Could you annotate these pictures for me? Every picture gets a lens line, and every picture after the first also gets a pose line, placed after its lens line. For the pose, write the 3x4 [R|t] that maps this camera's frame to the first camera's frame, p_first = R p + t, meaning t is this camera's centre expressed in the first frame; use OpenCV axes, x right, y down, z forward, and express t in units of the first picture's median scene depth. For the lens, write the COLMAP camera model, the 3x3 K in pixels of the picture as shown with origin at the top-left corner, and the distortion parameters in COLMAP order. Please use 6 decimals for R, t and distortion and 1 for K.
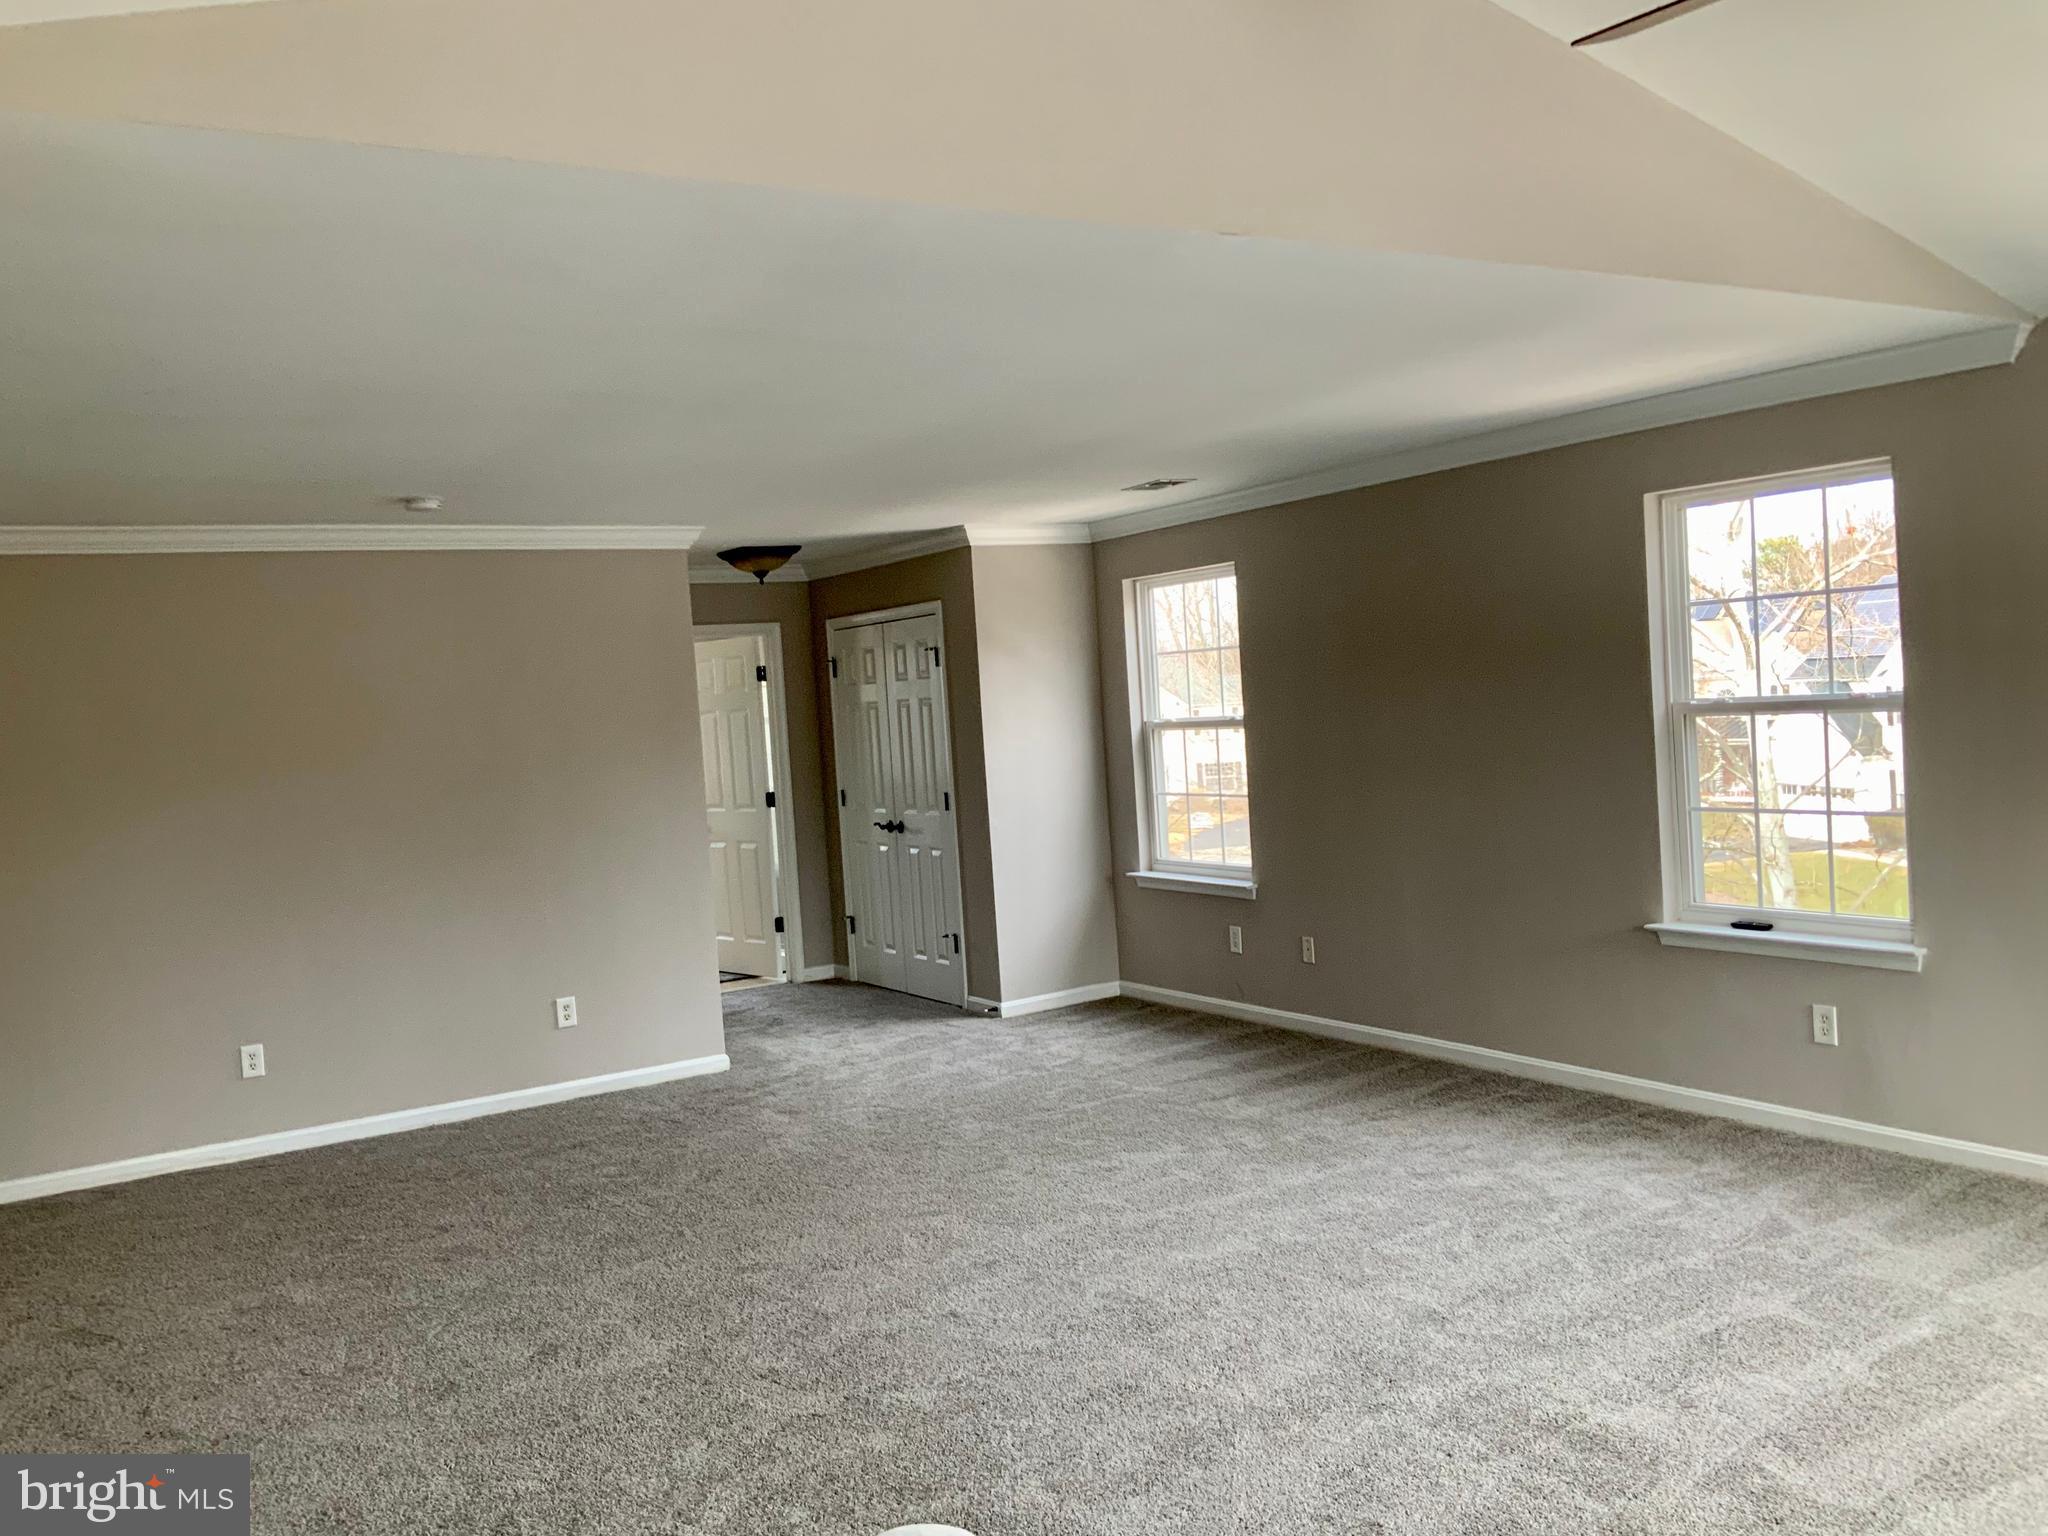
lens RADIAL K [[1688.5, 0, 1029.7], [0, 1688.5, 772.8], [0, 0, 1]] dist [0.044143, -0.048191]
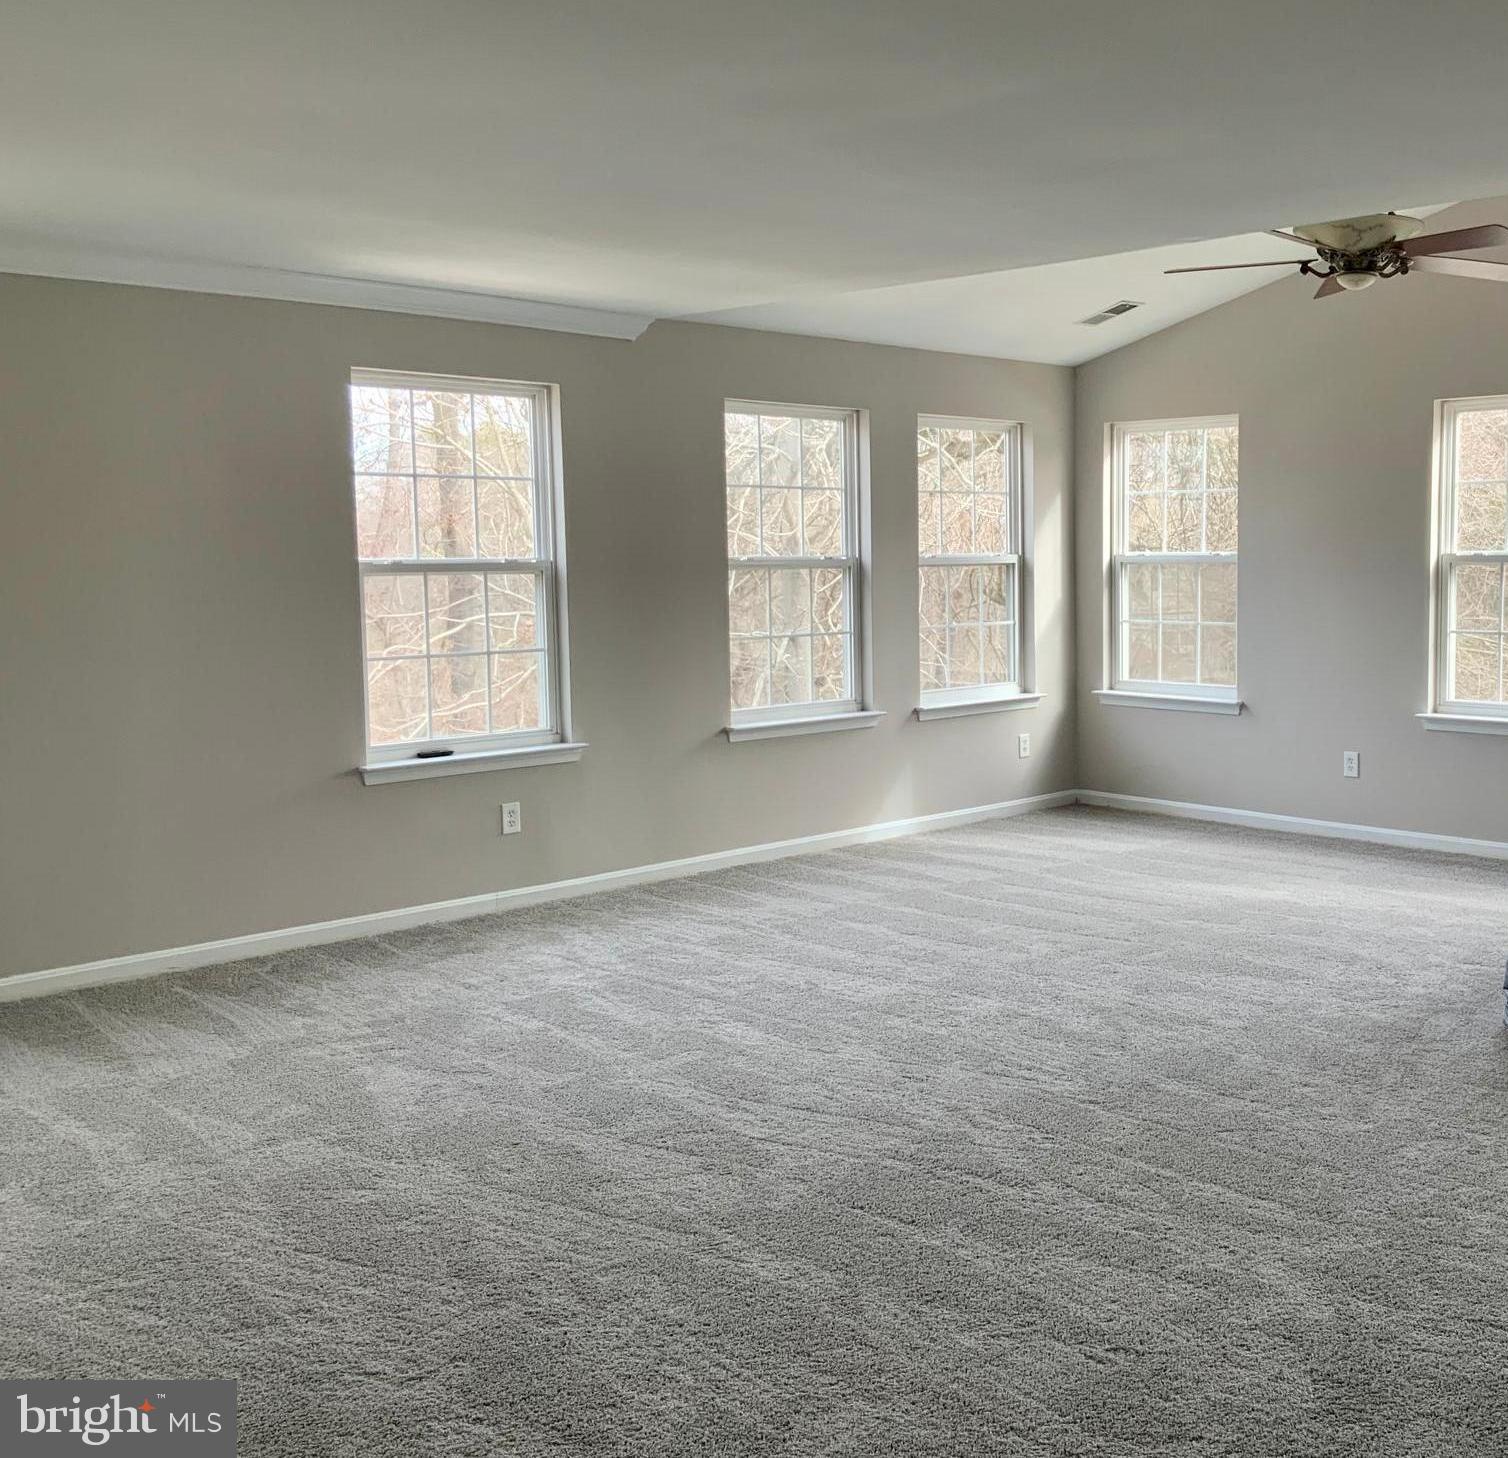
lens RADIAL K [[1940.1, 0, 755.0], [0, 1940.1, 730.2], [0, 0, 1]] dist [0.011772, 0.000000]
pose [[-0.184495, -0.044396, 0.981830, -0.957498], [0.072908, 0.995609, 0.058719, 0.008813], [-0.980126, 0.082417, -0.180448, 1.025553]]
